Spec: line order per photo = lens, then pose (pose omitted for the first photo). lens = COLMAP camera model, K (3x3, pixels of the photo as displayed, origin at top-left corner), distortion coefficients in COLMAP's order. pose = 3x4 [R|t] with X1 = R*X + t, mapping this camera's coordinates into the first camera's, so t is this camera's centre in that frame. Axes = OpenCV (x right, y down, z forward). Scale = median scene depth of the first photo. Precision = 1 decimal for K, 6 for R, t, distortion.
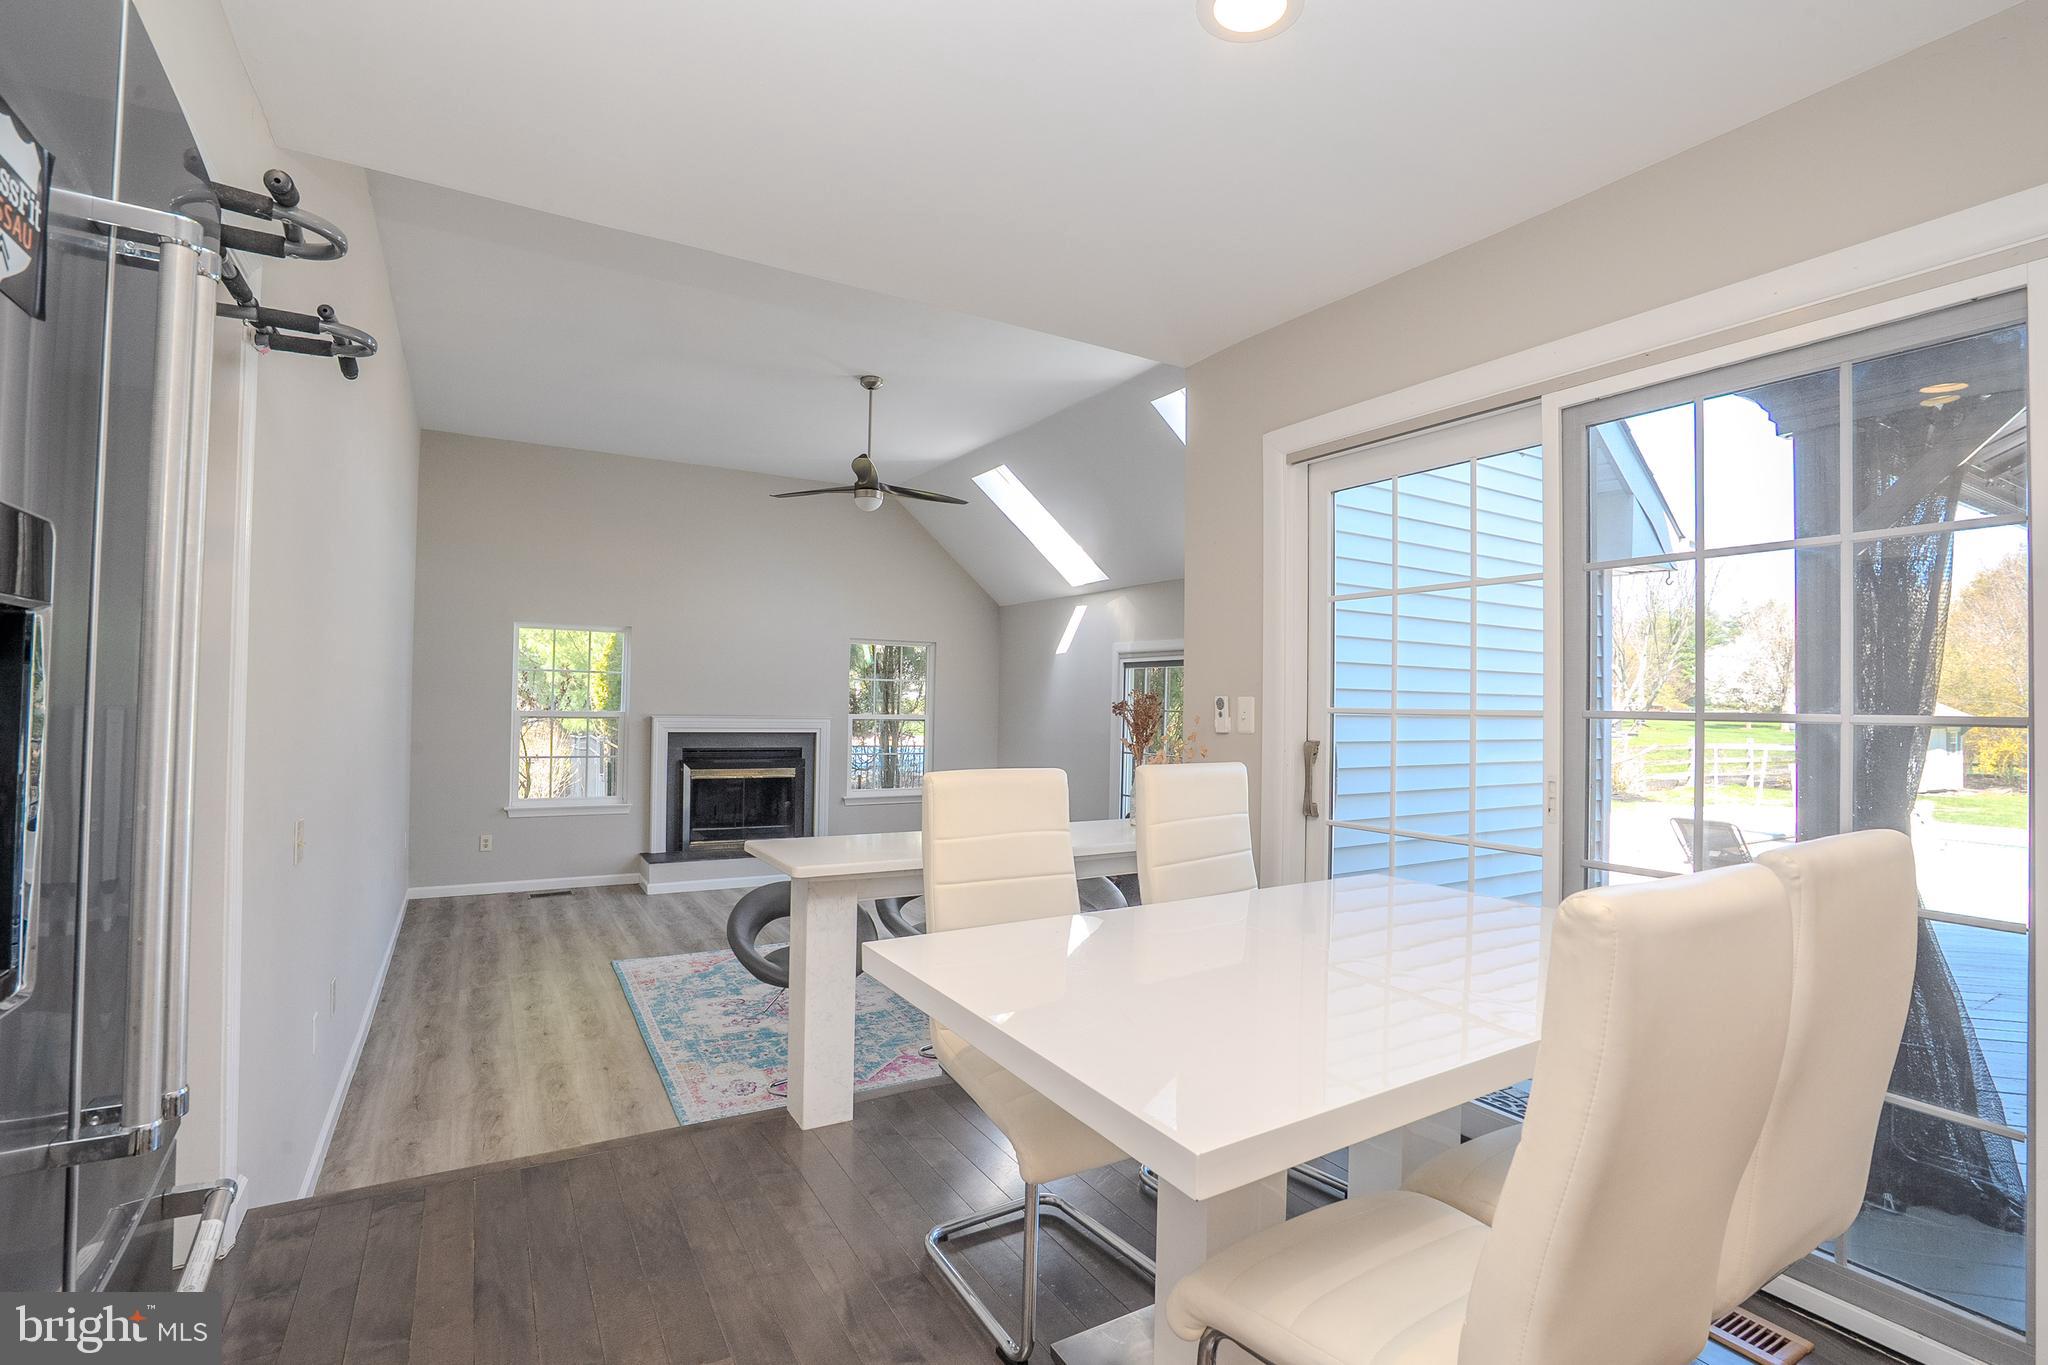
lens RADIAL K [[940.2, 0, 1019.2], [0, 940.2, 685.3], [0, 0, 1]] dist [-0.056080, 0.017447]
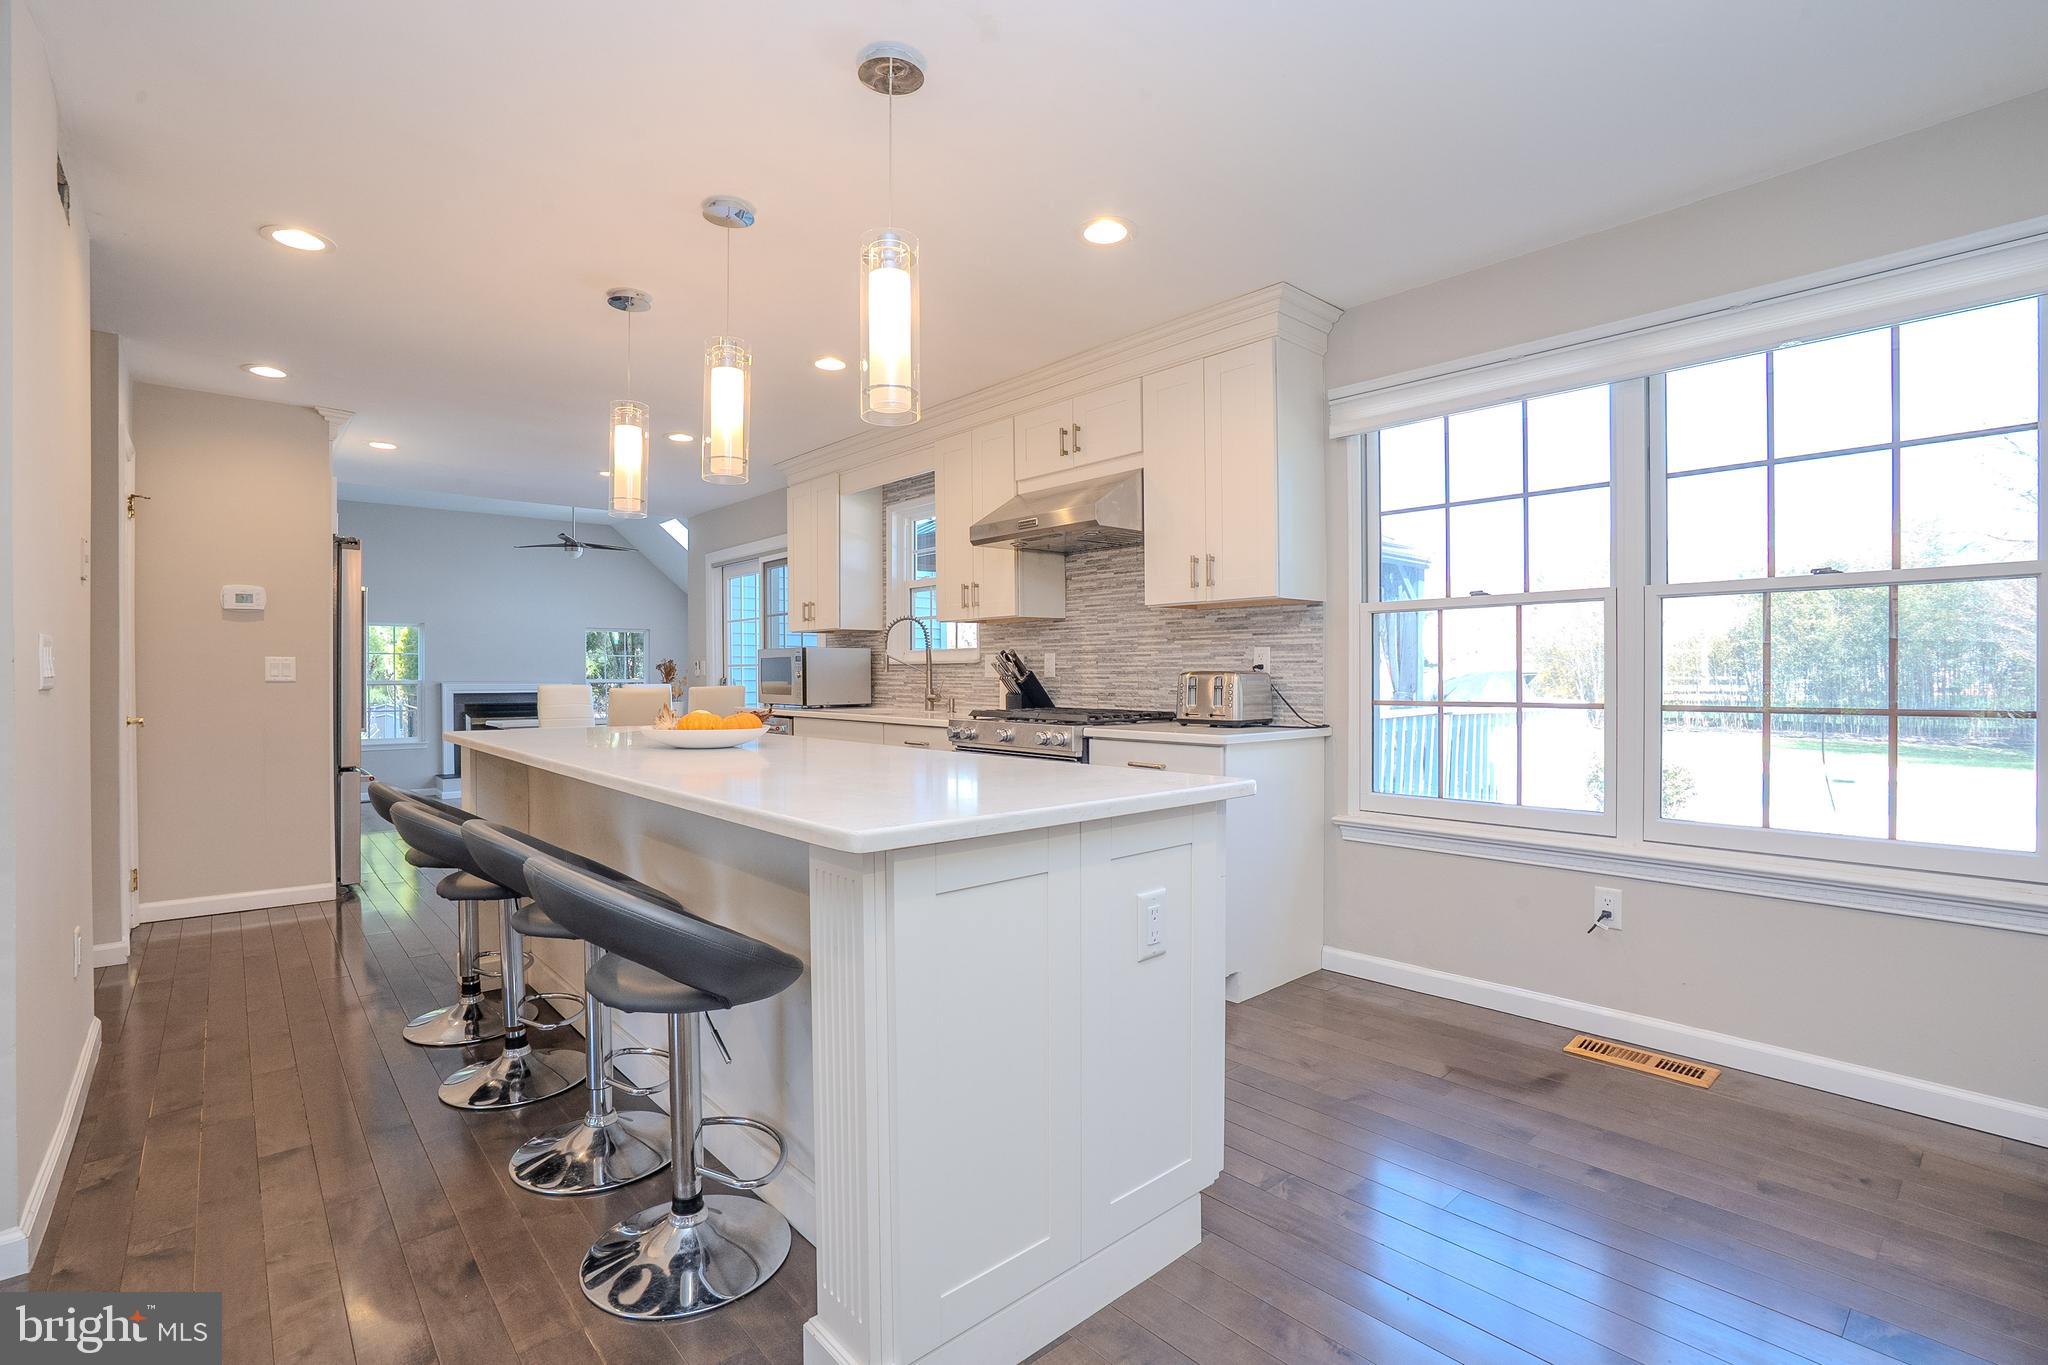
lens RADIAL K [[940.2, 0, 1035.1], [0, 940.2, 695.2], [0, 0, 1]] dist [-0.056080, 0.017447]
pose [[0.980159, -0.019000, 0.197300, 0.306950], [0.011492, 0.999168, 0.039134, 0.008205], [-0.197879, -0.036090, 0.979562, -0.788572]]
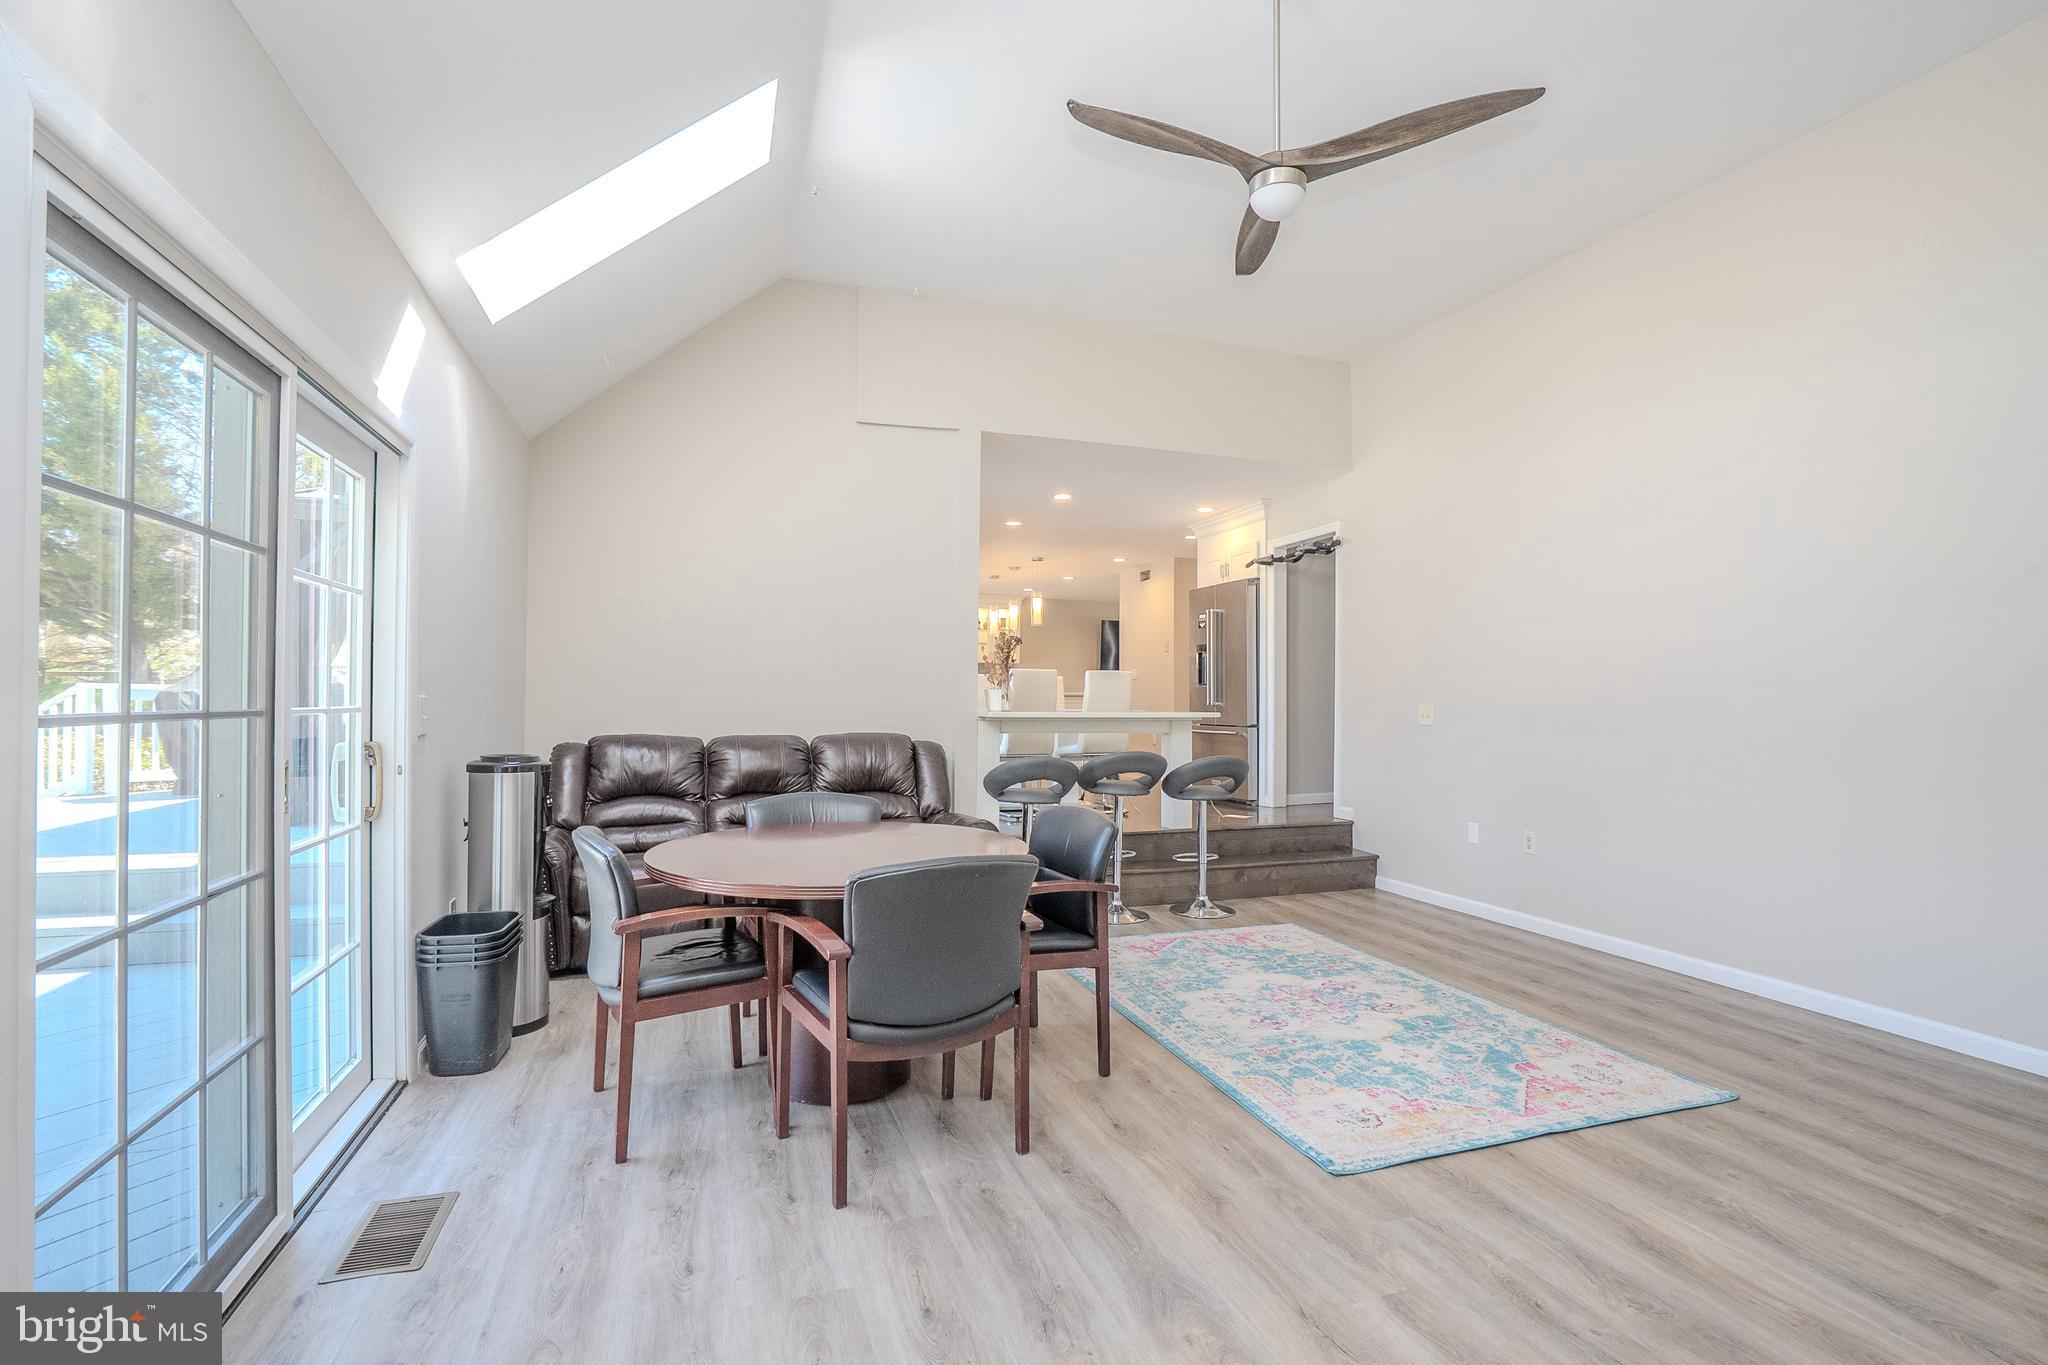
lens RADIAL K [[940.2, 0, 1023.7], [0, 940.2, 688.3], [0, 0, 1]] dist [-0.056080, 0.017447]
pose [[-0.980753, -0.020292, 0.194197, -0.121009], [-0.026054, 0.999291, -0.027163, 0.080313], [-0.193508, -0.031700, -0.980586, 1.408201]]
